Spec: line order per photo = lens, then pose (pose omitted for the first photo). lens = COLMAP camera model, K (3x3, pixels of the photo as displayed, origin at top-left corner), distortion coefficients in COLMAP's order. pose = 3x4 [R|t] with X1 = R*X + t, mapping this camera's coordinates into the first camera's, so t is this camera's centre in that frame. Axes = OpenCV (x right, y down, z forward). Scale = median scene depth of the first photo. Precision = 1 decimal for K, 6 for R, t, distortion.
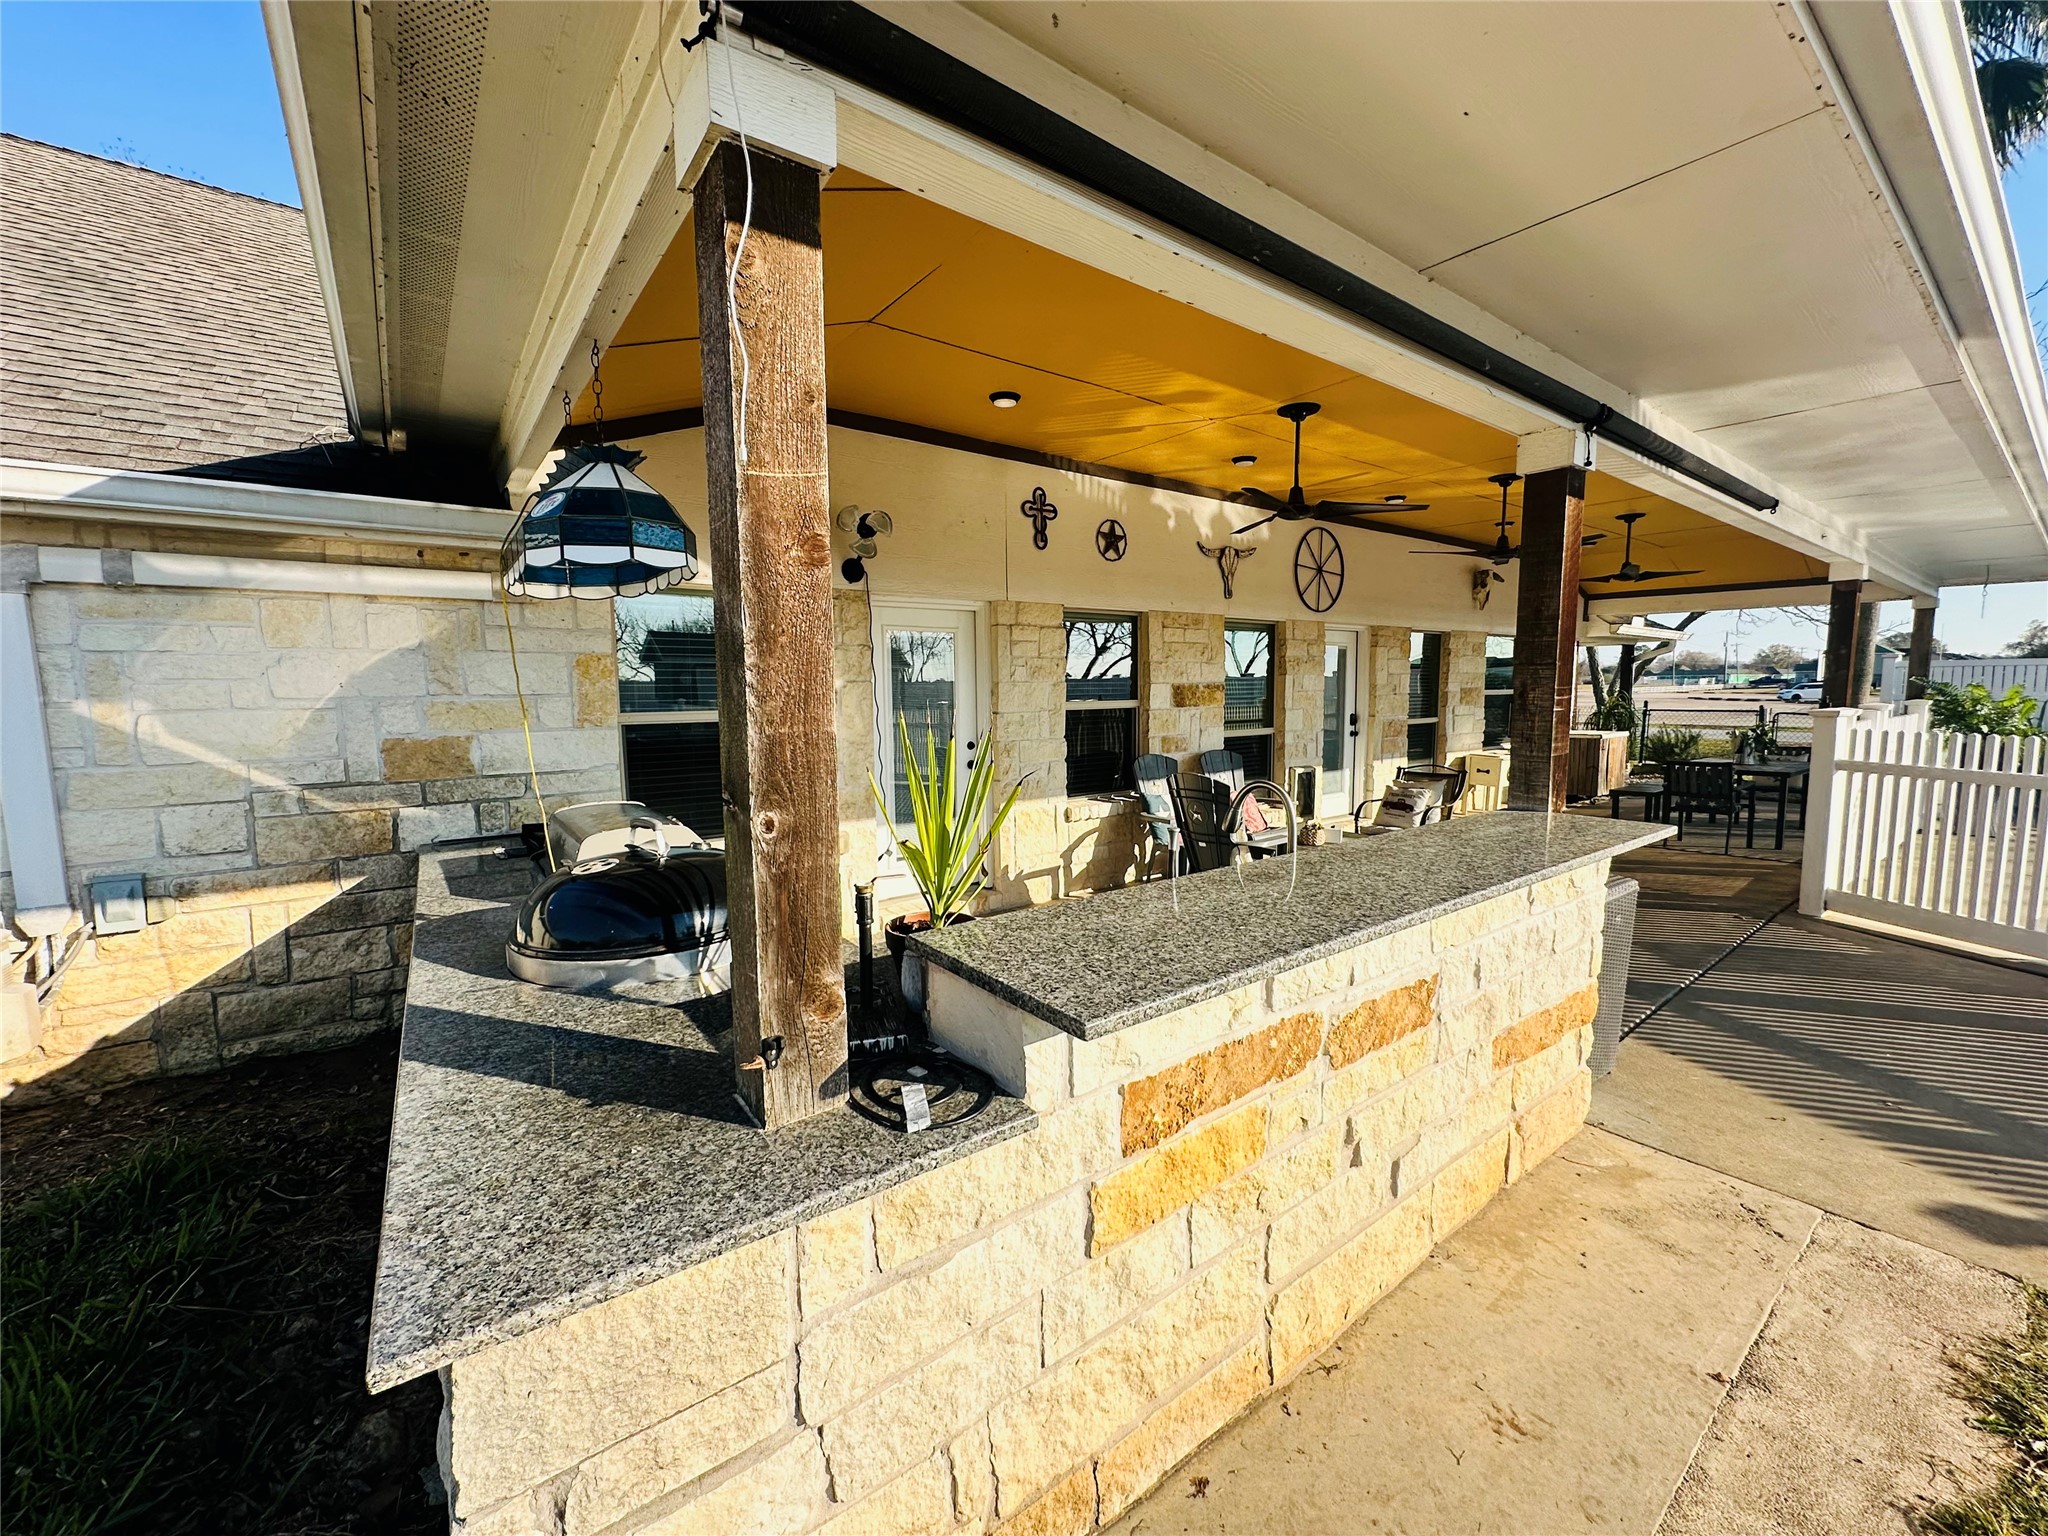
lens RADIAL K [[817.9, 0, 1026.9], [0, 817.9, 761.1], [0, 0, 1]] dist [-0.000729, -0.000119]
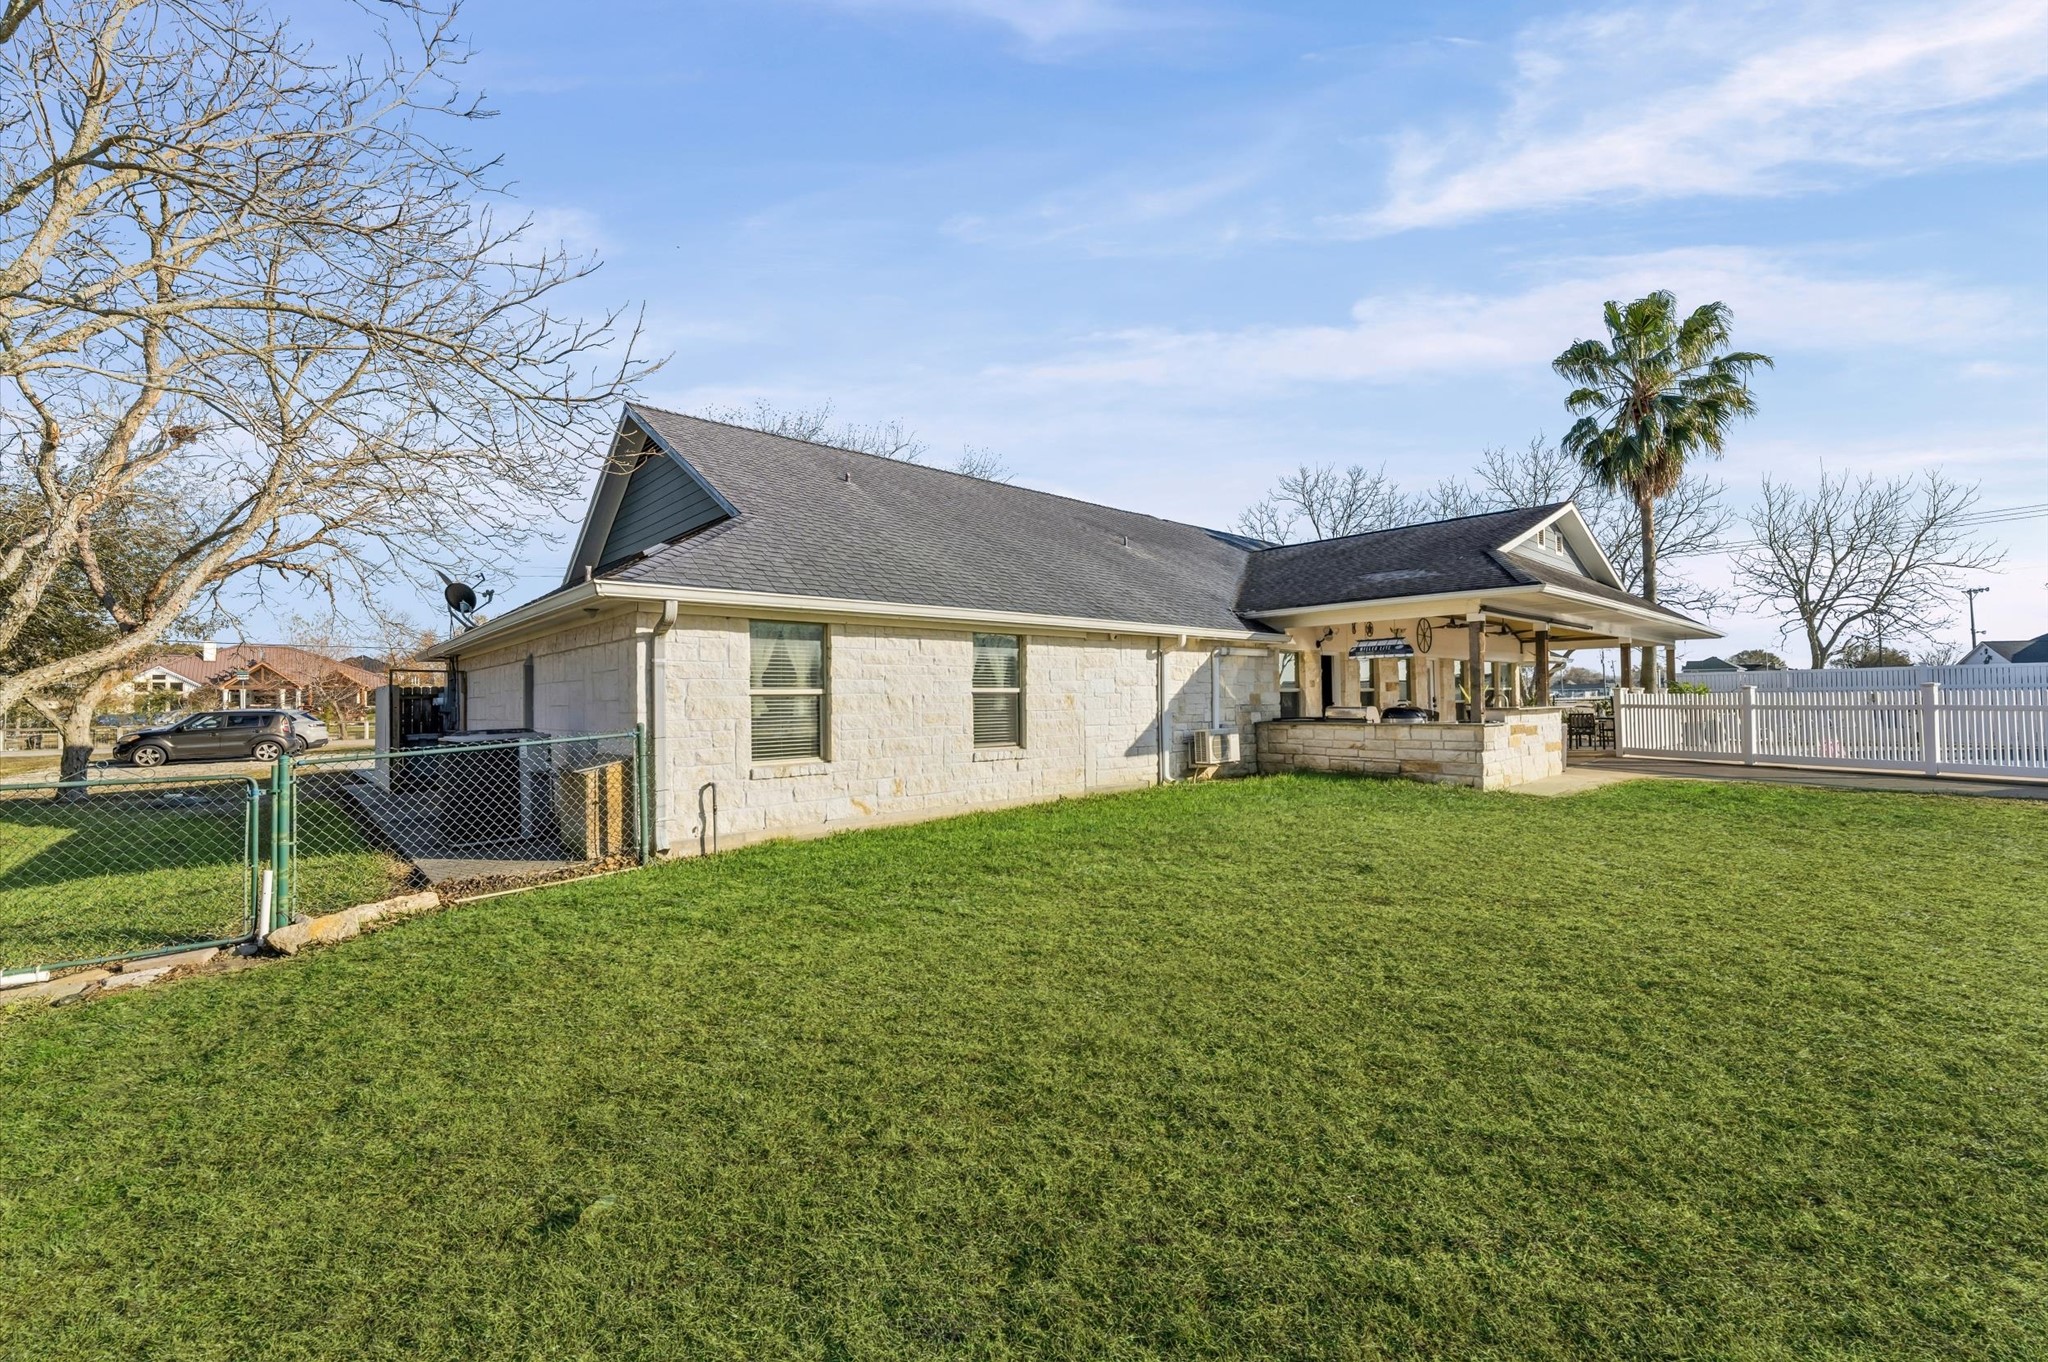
lens RADIAL K [[829.4, 0, 1044.0], [0, 829.4, 696.1], [0, 0, 1]] dist [0.003001, -0.000141]
pose [[0.994040, 0.000609, 0.109019, -0.687306], [0.009657, 0.995562, -0.093612, 0.106718], [-0.108592, 0.094107, 0.989622, -0.855912]]
